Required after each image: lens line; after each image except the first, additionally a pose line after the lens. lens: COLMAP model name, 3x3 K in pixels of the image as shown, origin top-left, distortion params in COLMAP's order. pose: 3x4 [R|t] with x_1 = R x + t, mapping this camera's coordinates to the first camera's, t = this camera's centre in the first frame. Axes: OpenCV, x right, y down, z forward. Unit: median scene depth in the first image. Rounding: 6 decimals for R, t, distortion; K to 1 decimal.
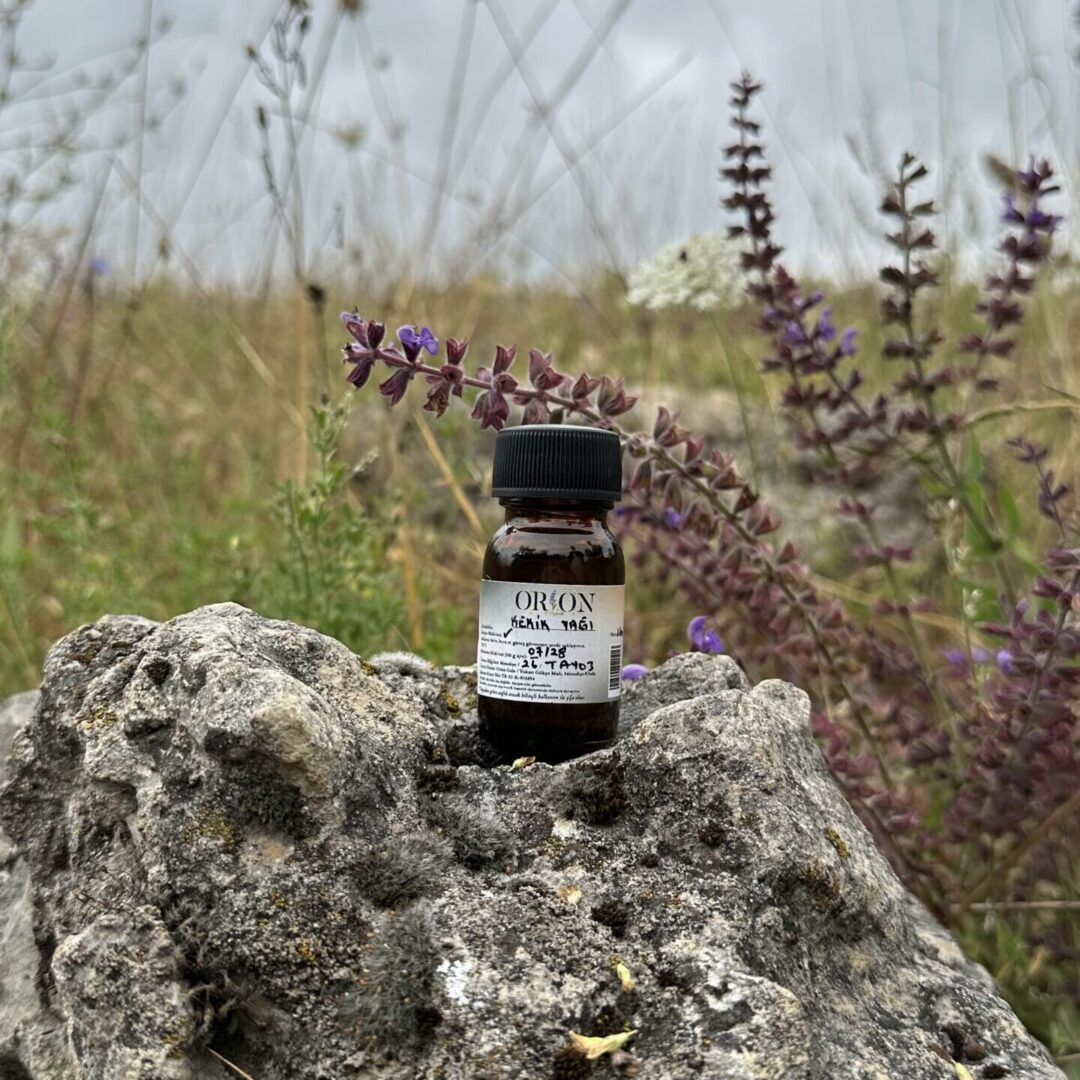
lens RADIAL K [[1374.1, 0, 535.4], [0, 1374.1, 553.5], [0, 0, 1]] dist [0.206781, -0.565672]
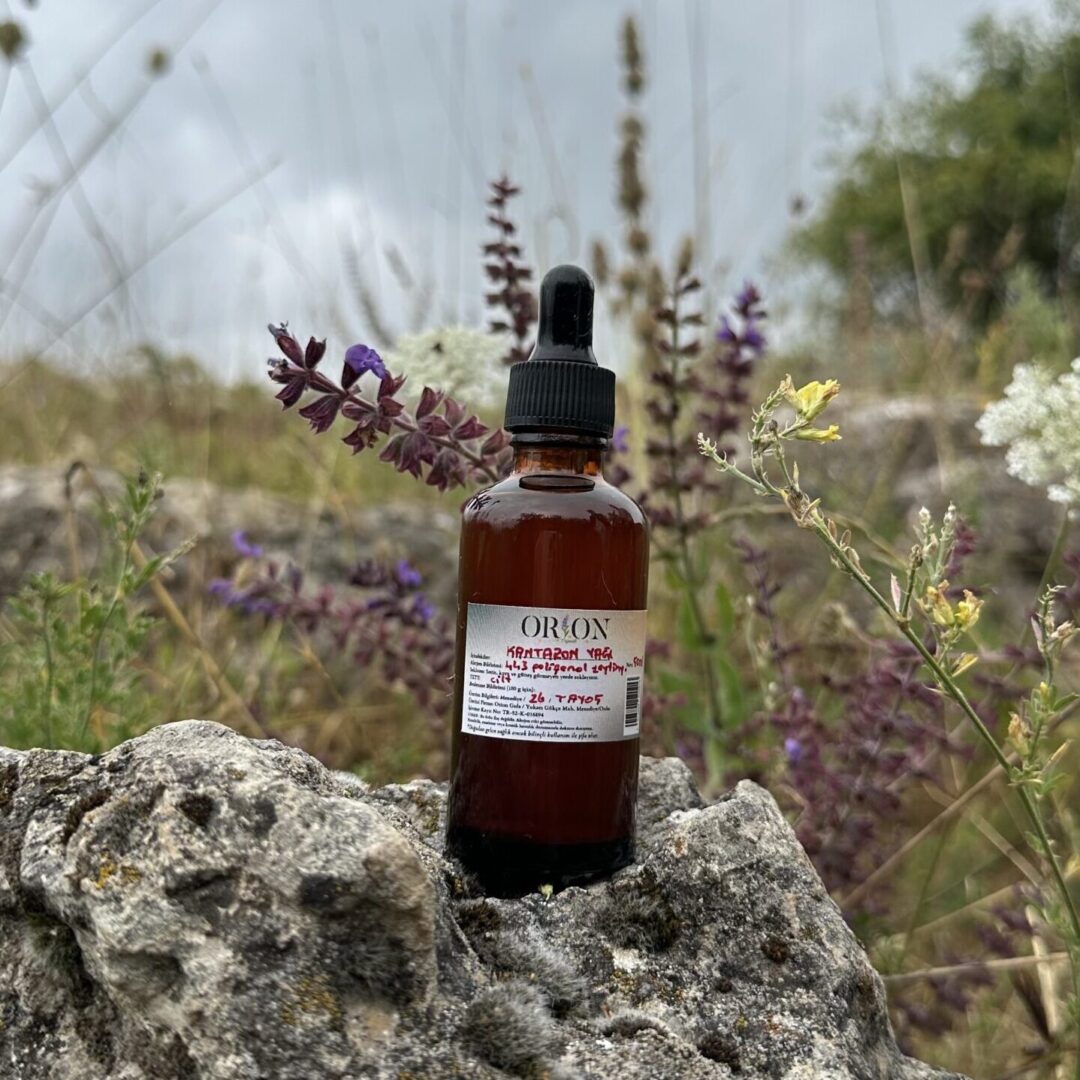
lens RADIAL K [[1389.2, 0, 539.1], [0, 1389.2, 527.3], [0, 0, 1]] dist [0.218846, -0.637842]
pose [[0.913957, 0.021481, 0.405242, -0.425225], [0.014972, 0.996133, -0.086568, -0.003694], [-0.405534, 0.085187, 0.910102, 0.166149]]
